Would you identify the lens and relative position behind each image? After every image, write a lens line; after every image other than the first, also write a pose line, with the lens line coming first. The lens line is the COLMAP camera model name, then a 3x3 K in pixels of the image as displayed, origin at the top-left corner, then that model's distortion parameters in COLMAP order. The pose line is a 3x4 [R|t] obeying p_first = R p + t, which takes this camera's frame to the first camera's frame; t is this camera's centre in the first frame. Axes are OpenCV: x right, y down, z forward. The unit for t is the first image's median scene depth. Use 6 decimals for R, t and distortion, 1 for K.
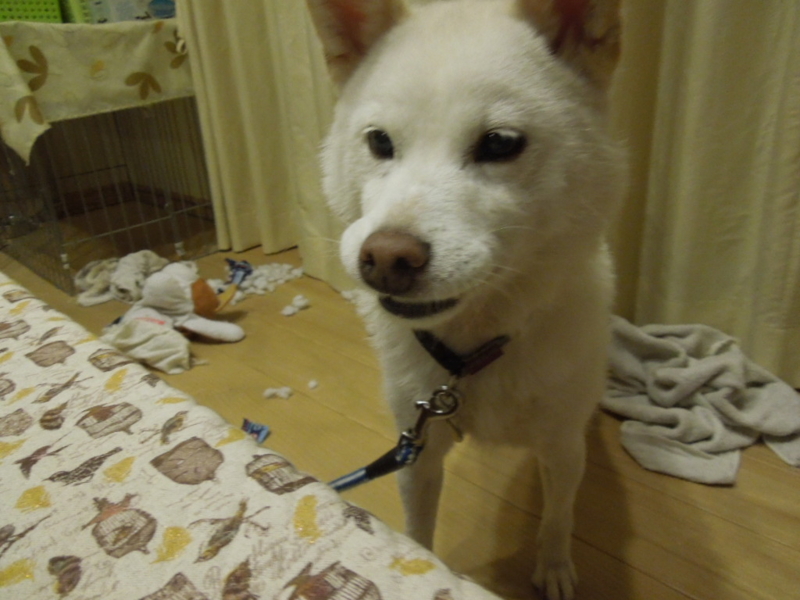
lens RADIAL K [[608.8, 0, 400.0], [0, 608.8, 300.0], [0, 0, 1]] dist [0.004467, 0.007403]
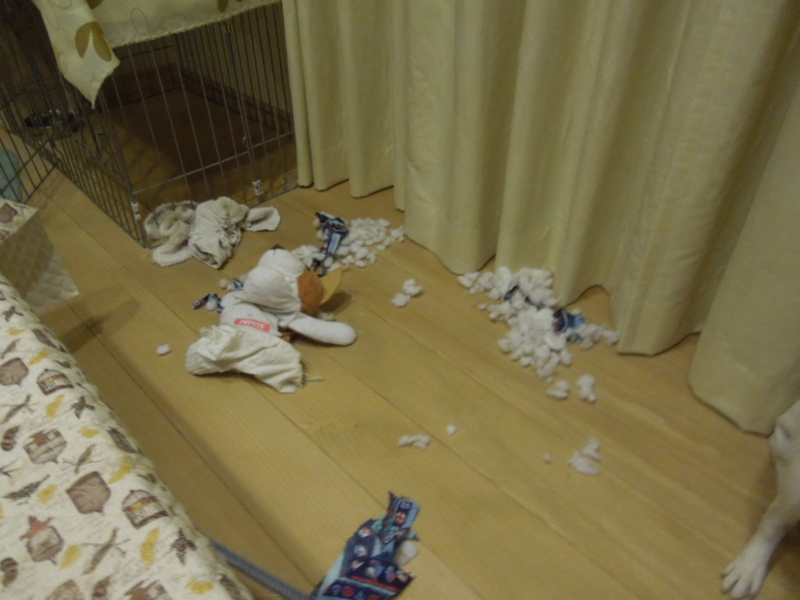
lens RADIAL K [[608.8, 0, 400.0], [0, 608.8, 300.0], [0, 0, 1]] dist [0.004467, 0.007403]
pose [[0.997776, 0.064653, -0.016243, -0.159205], [-0.058491, 0.965979, 0.251921, -0.190895], [0.031978, -0.250410, 0.967611, 0.146317]]
